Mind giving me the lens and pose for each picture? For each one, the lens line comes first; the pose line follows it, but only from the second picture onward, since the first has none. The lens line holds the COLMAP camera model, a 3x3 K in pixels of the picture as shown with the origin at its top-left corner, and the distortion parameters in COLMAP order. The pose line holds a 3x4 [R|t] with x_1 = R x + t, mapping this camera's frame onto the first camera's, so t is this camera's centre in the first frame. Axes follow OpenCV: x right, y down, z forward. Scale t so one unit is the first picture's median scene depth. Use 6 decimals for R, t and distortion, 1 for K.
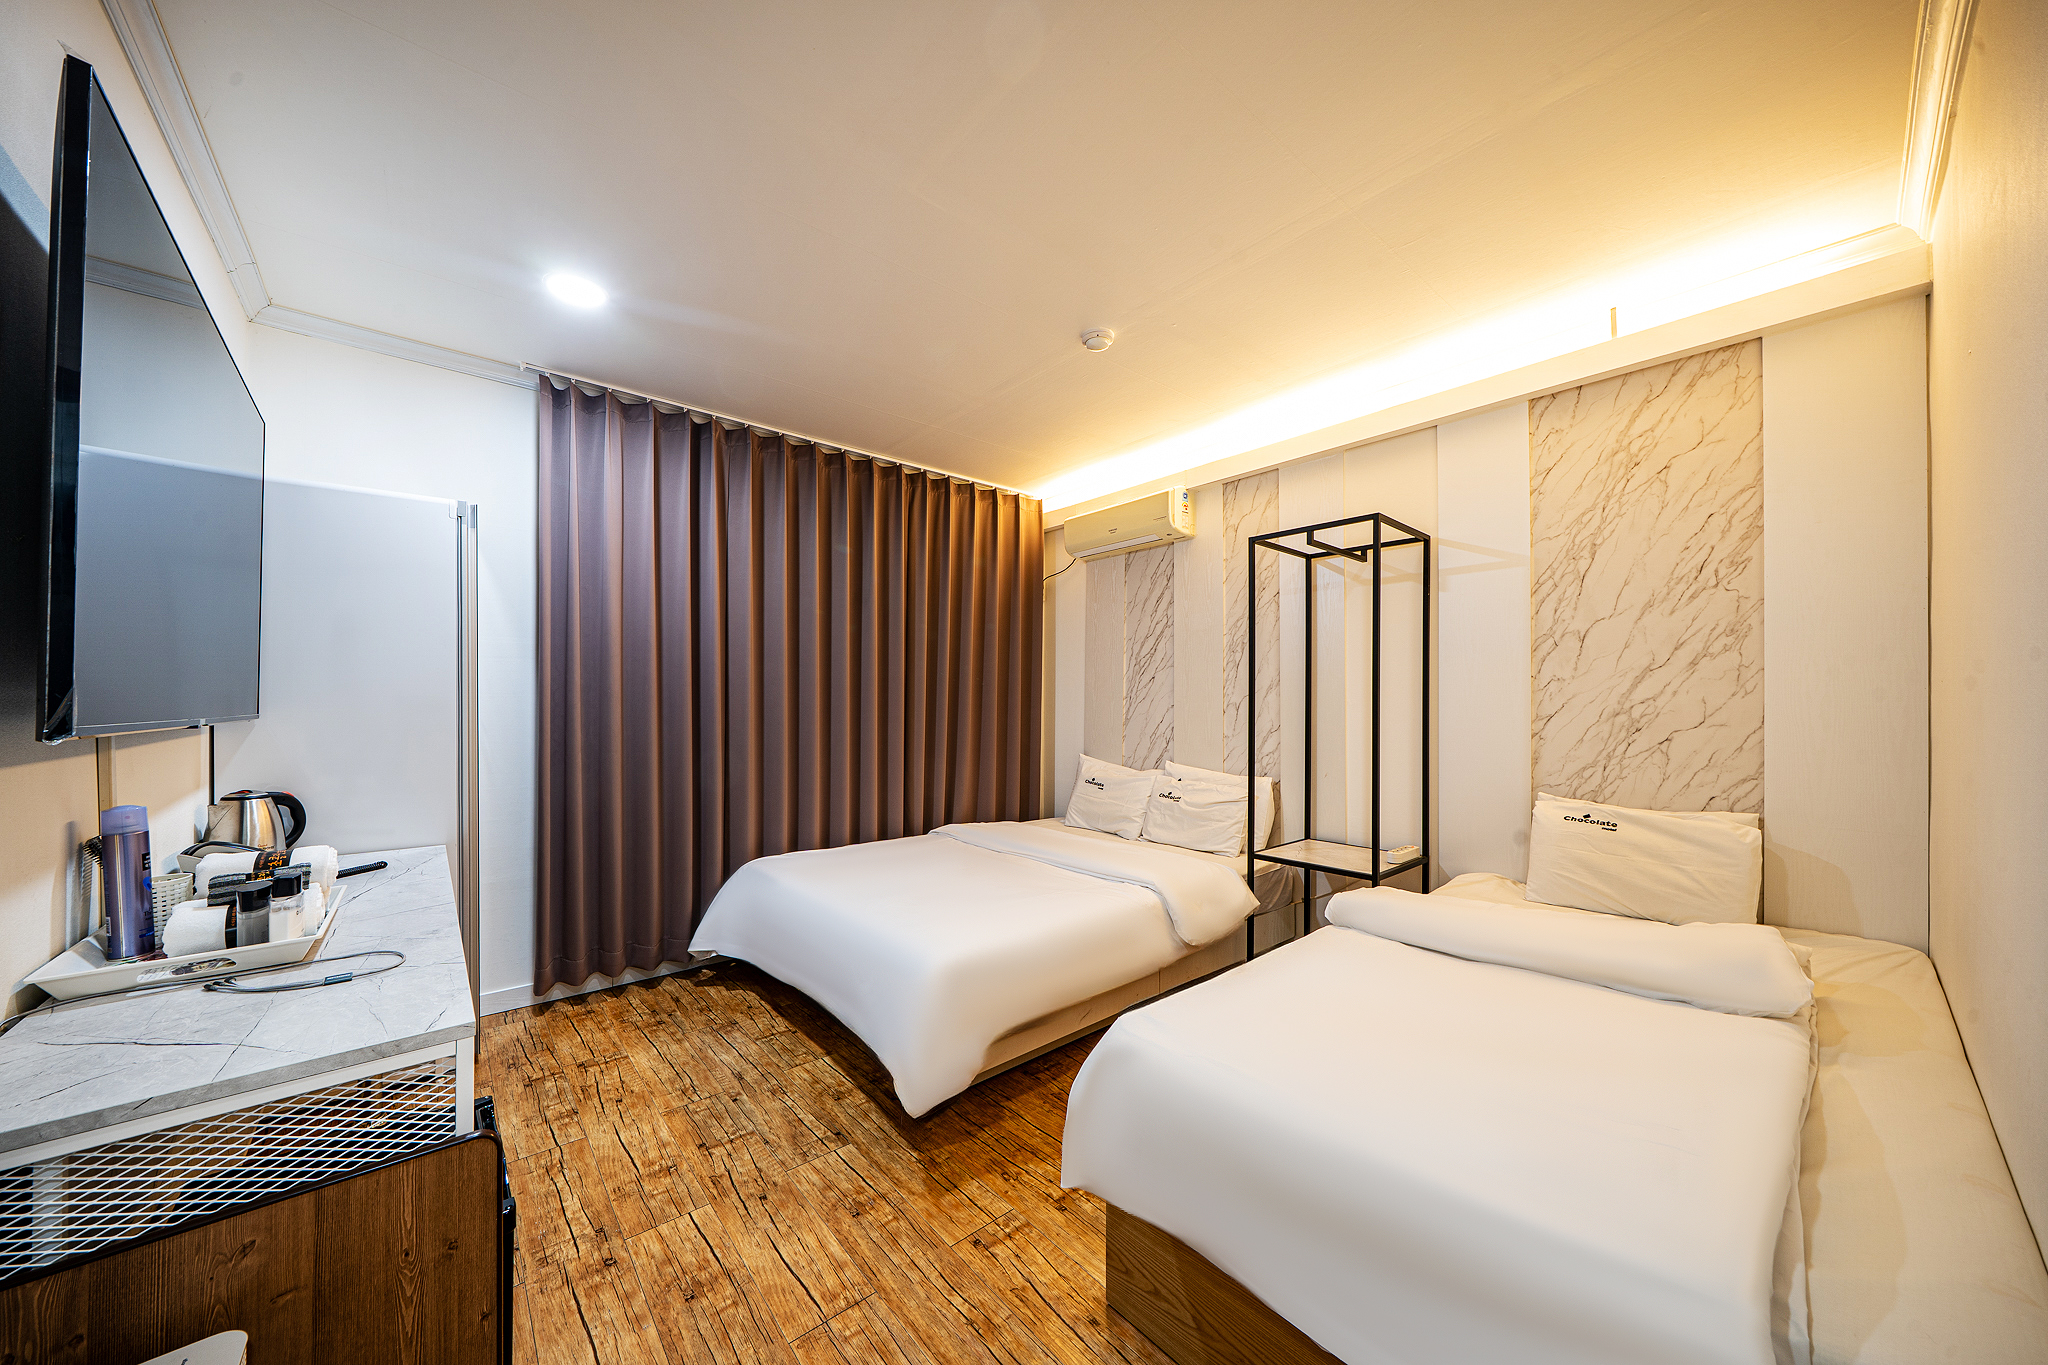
lens RADIAL K [[728.7, 0, 982.0], [0, 728.7, 693.6], [0, 0, 1]] dist [-0.002202, -0.000183]
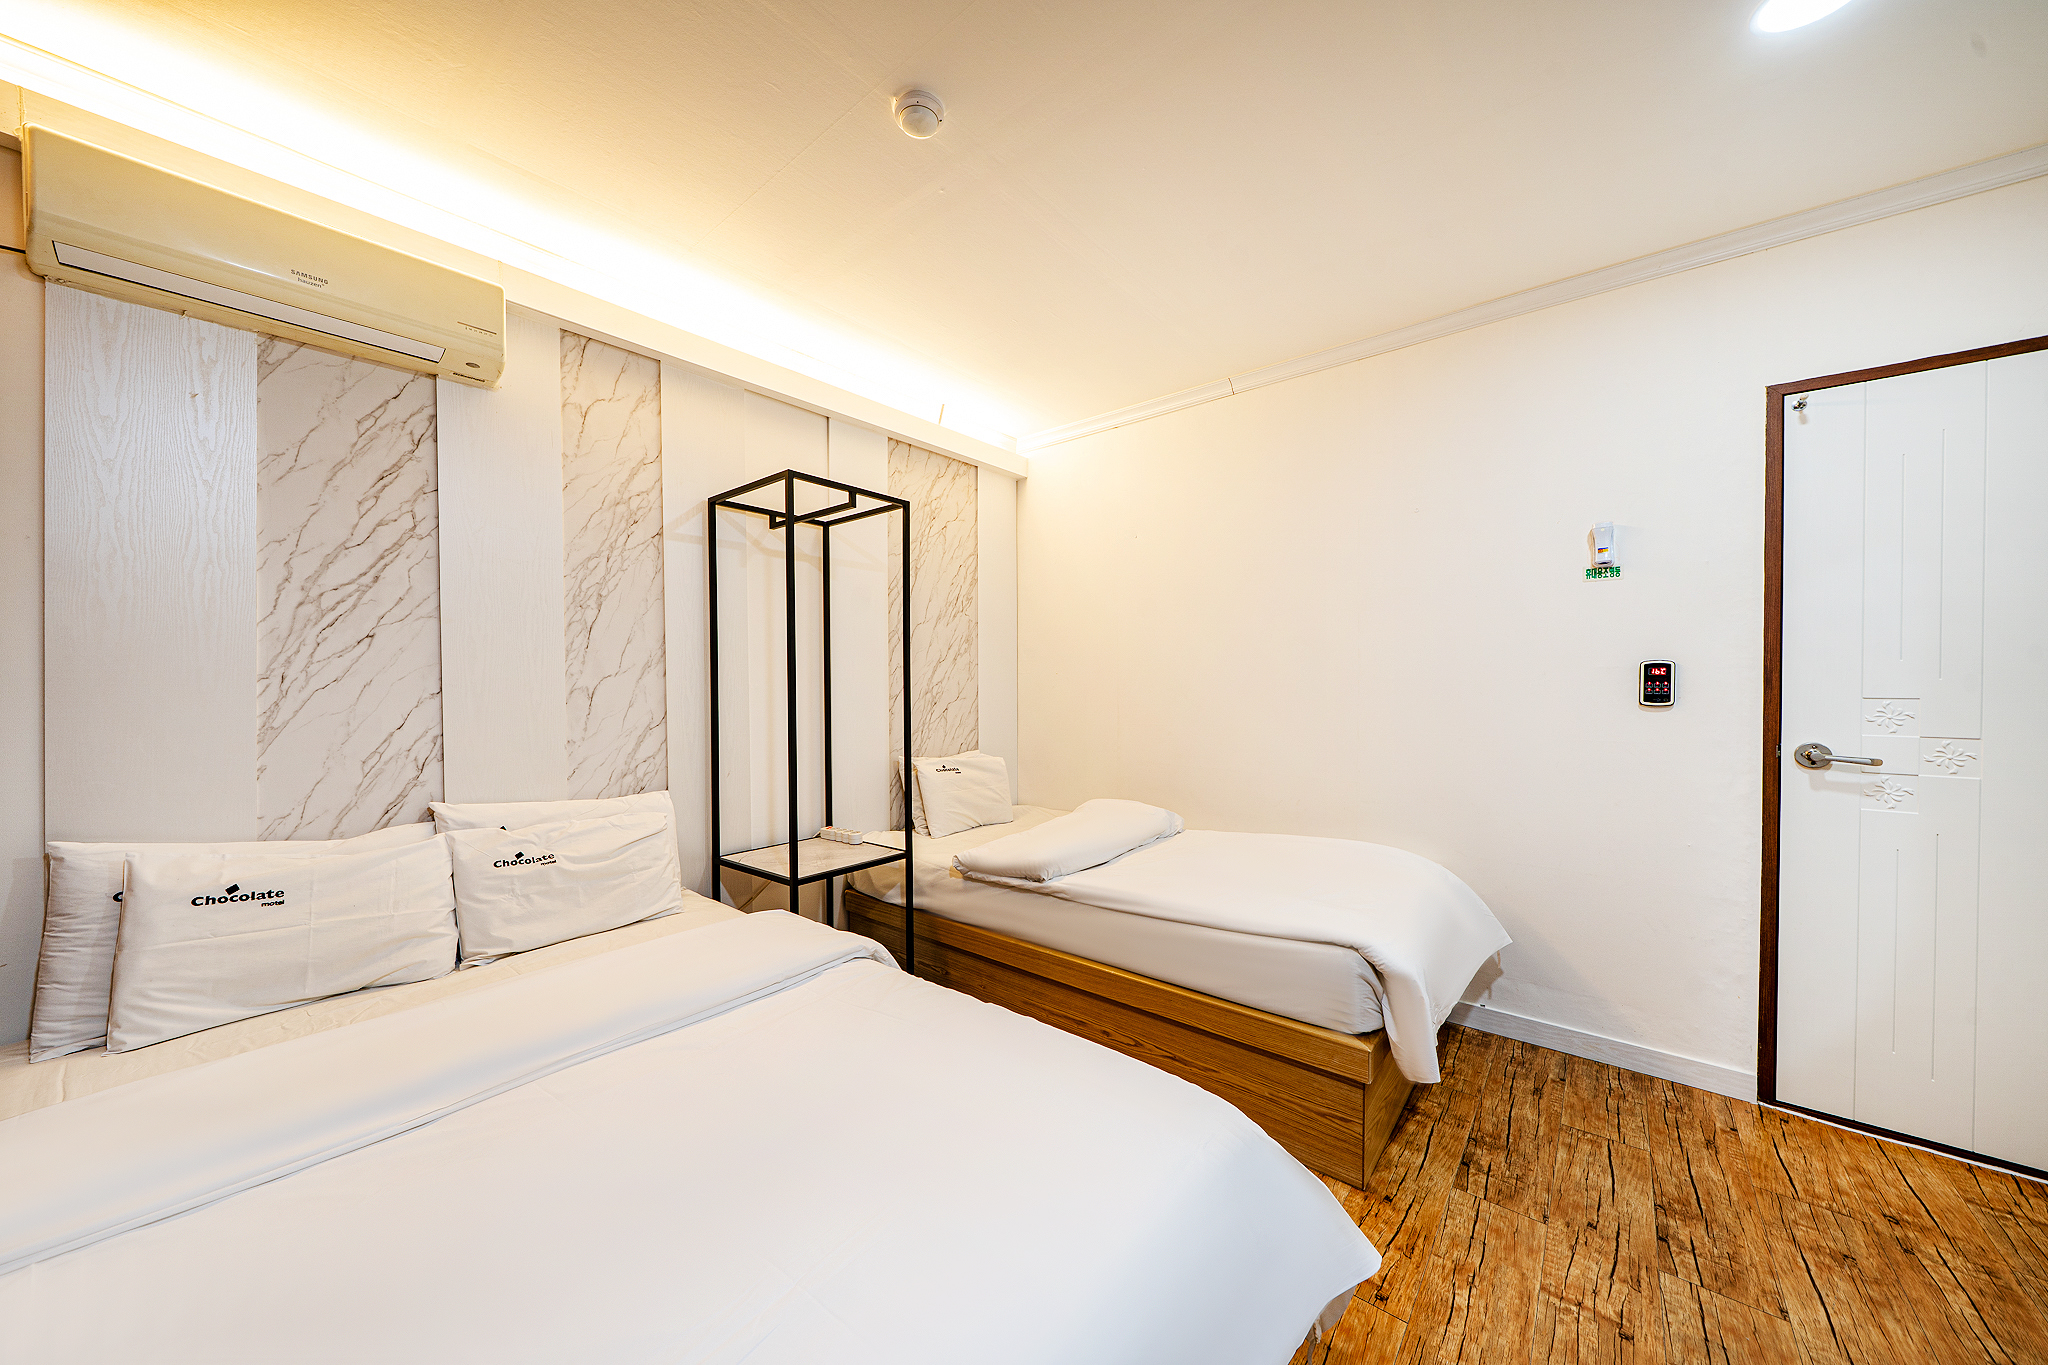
lens RADIAL K [[728.7, 0, 1013.7], [0, 728.7, 694.3], [0, 0, 1]] dist [-0.002202, -0.000183]
pose [[-0.226967, -0.019393, 0.973709, -0.378178], [-0.011354, 0.999786, 0.017266, 0.003523], [-0.973836, -0.007137, -0.227139, 0.822539]]
